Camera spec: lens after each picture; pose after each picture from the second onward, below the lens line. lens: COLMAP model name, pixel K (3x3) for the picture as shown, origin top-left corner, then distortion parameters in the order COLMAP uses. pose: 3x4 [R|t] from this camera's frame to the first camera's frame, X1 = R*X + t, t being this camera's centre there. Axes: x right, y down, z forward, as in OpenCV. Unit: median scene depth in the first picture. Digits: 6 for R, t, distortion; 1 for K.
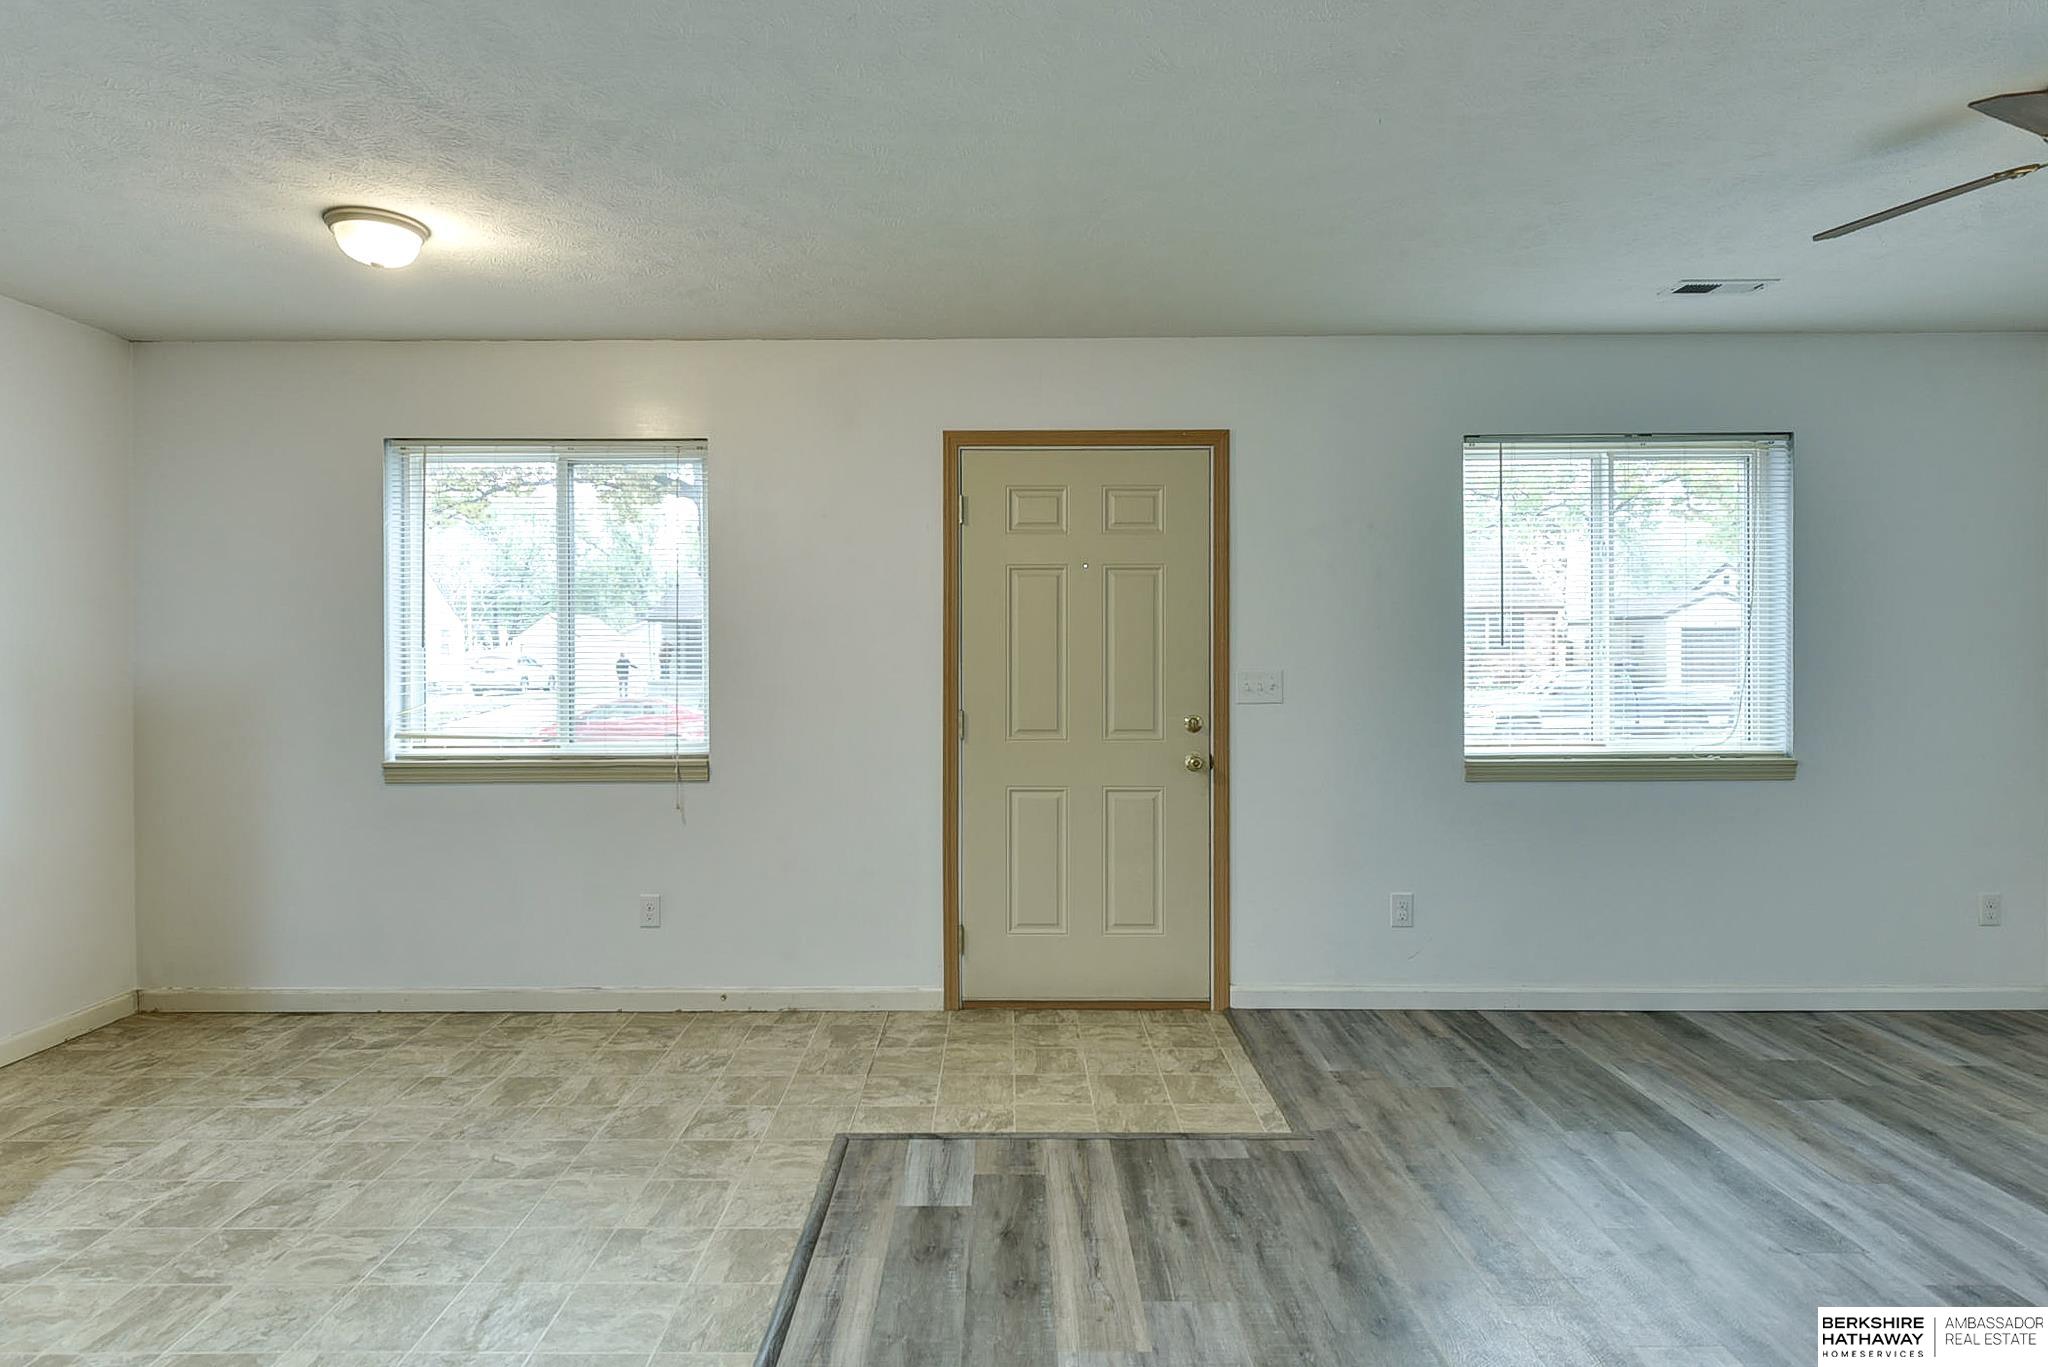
lens RADIAL K [[1102.5, 0, 994.5], [0, 1102.5, 663.7], [0, 0, 1]] dist [0.004216, -0.001495]
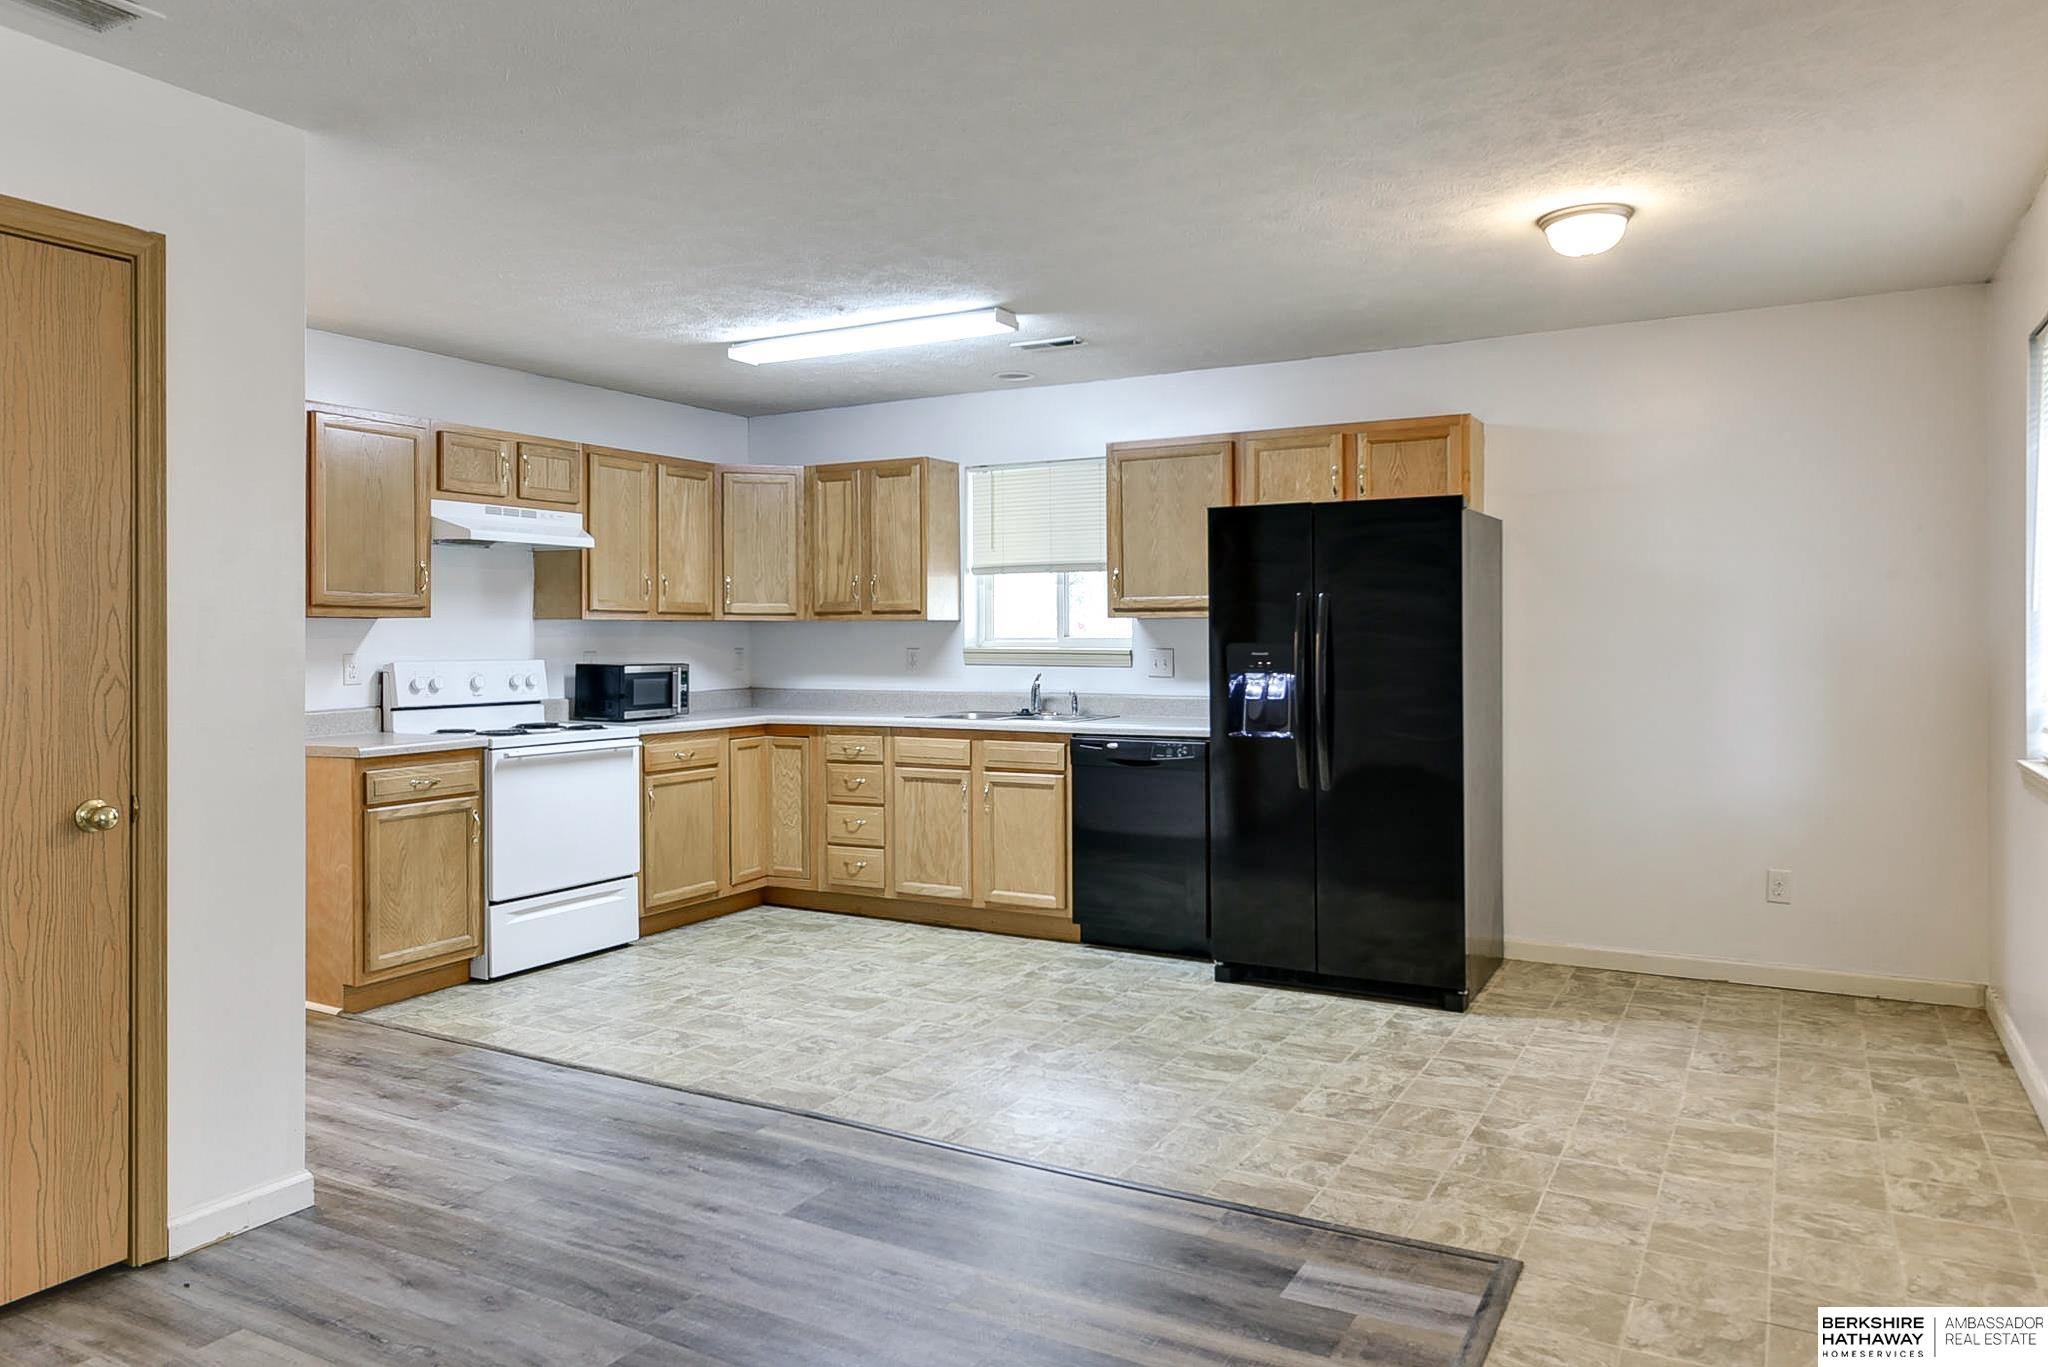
lens RADIAL K [[1368.7, 0, 1008.9], [0, 1368.7, 680.6], [0, 0, 1]] dist [0.005574, -0.001160]
pose [[-0.483747, 0.034299, -0.874535, 0.675063], [0.006353, 0.999343, 0.035680, -0.004552], [0.875185, 0.011705, -0.483647, 0.928238]]
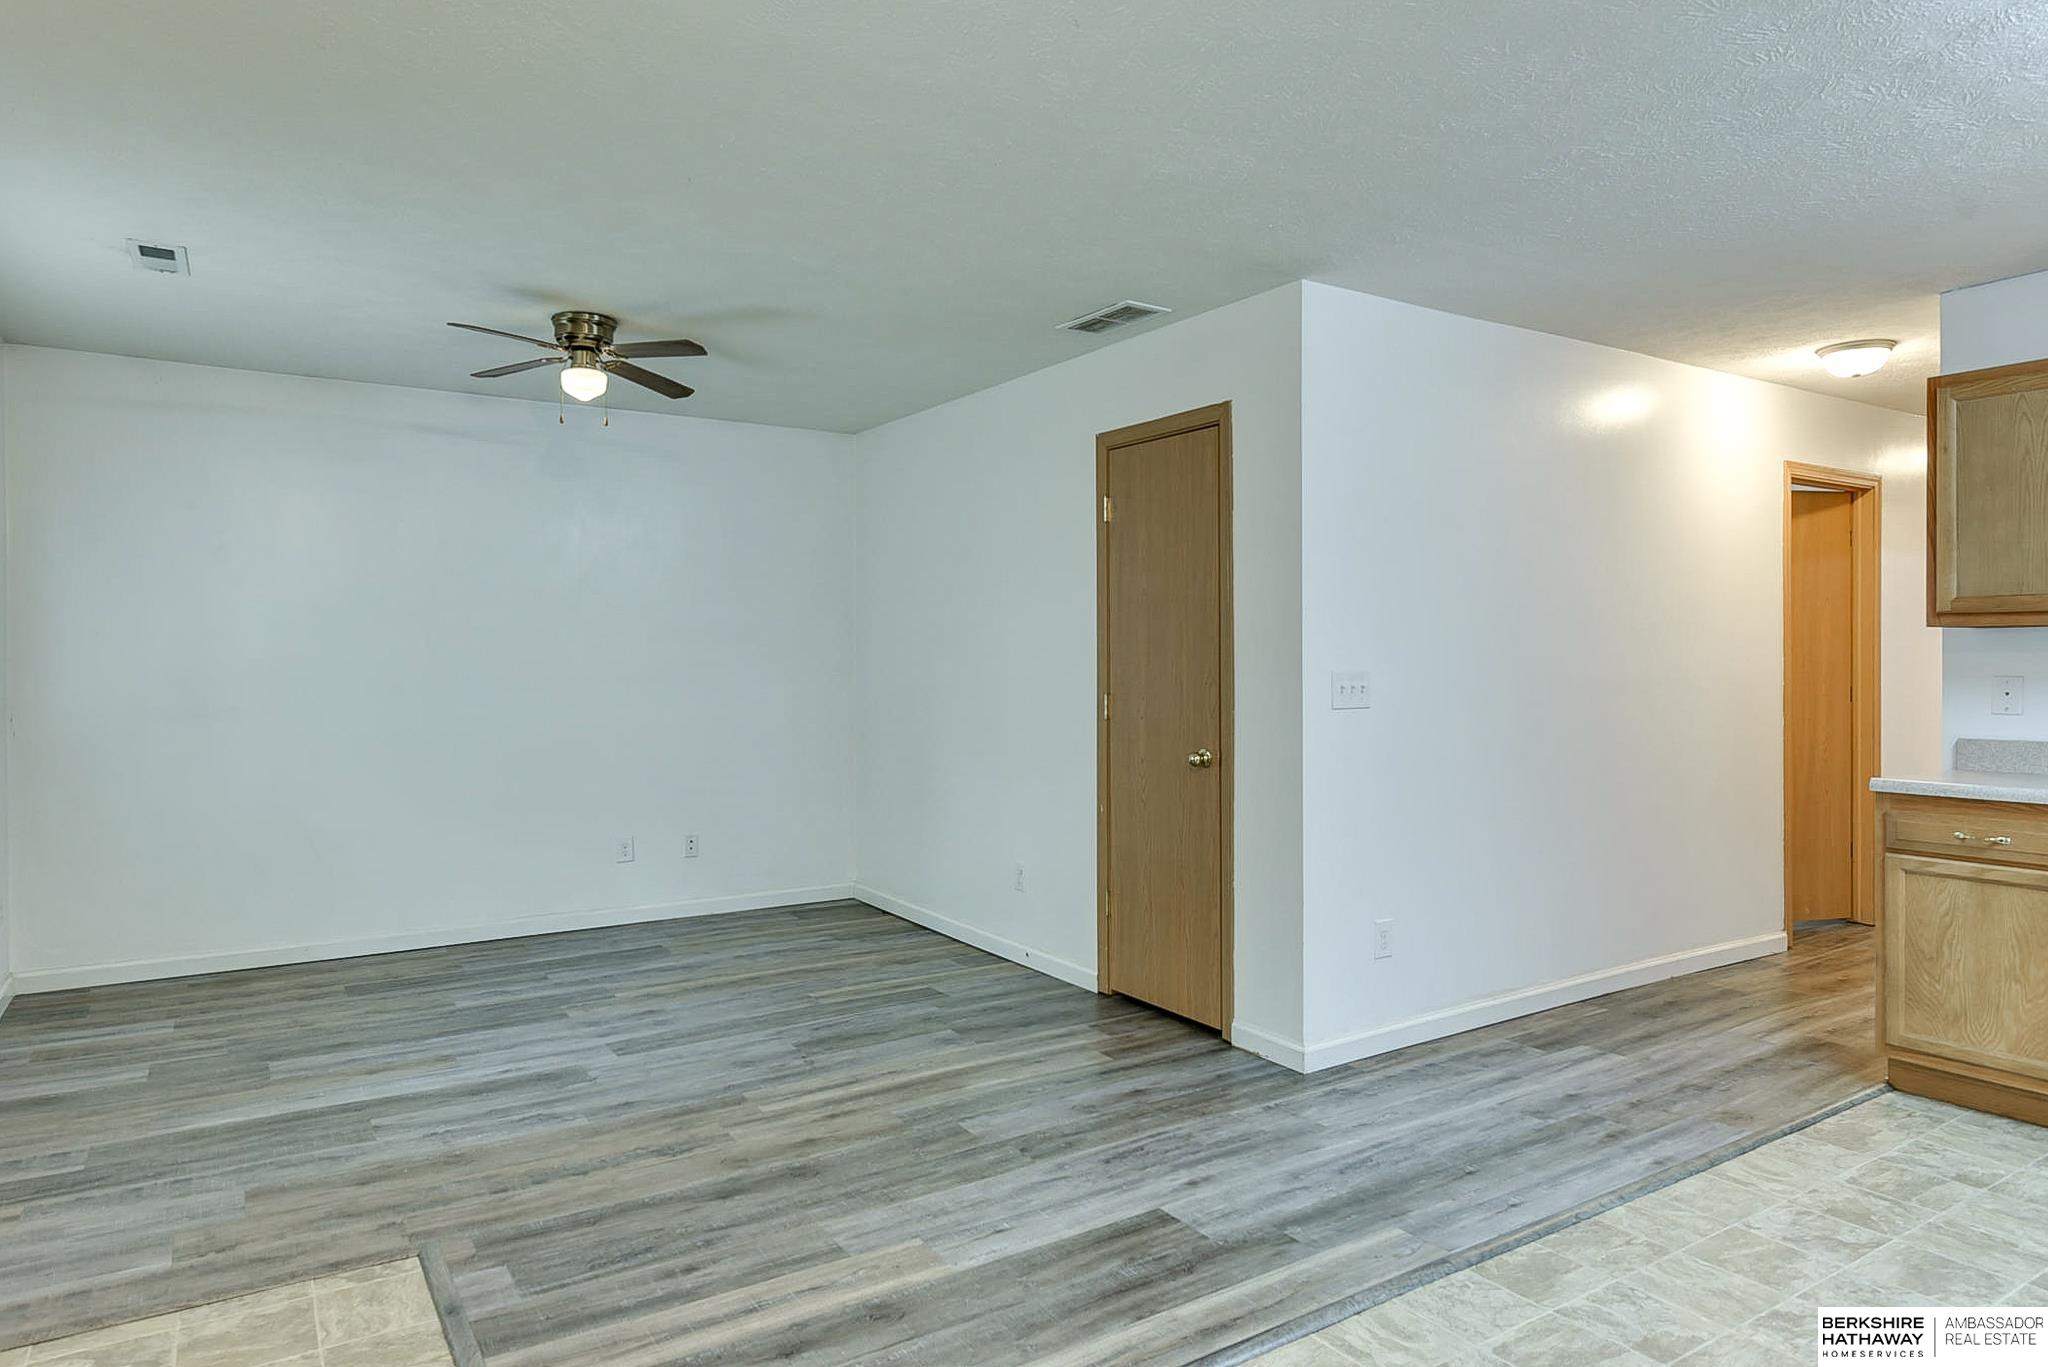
lens RADIAL K [[1229.5, 0, 1005.7], [0, 1229.5, 659.7], [0, 0, 1]] dist [0.003182, -0.000403]
pose [[-0.547909, 0.002899, 0.836533, -0.567746], [0.003956, 0.999992, -0.000874, 0.001099], [-0.836529, 0.002830, -0.547916, 0.916667]]
